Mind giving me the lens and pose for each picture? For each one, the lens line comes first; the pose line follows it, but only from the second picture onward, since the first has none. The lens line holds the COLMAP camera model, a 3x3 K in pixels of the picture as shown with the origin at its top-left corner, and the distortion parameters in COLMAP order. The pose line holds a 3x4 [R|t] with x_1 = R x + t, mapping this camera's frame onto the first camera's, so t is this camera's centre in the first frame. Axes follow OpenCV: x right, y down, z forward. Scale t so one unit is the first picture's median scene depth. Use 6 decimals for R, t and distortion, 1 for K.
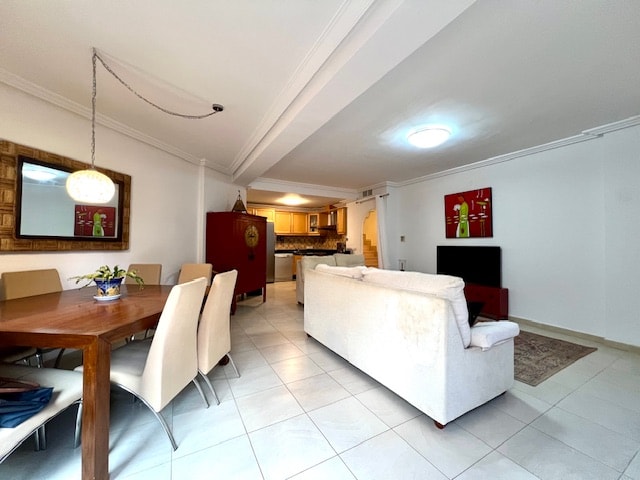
lens RADIAL K [[258.7, 0, 320.0], [0, 258.7, 240.0], [0, 0, 1]] dist [-0.000049, 0.000003]
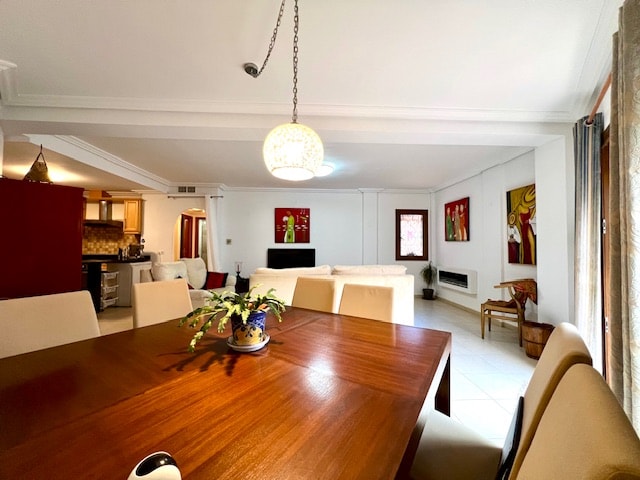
lens RADIAL K [[257.3, 0, 320.0], [0, 257.3, 240.0], [0, 0, 1]] dist [-0.000770, -0.000230]
pose [[0.450058, 0.028488, 0.892545, -0.528191], [-0.017451, 0.999581, -0.023105, 0.006262], [-0.892829, -0.005177, 0.450366, 0.266236]]
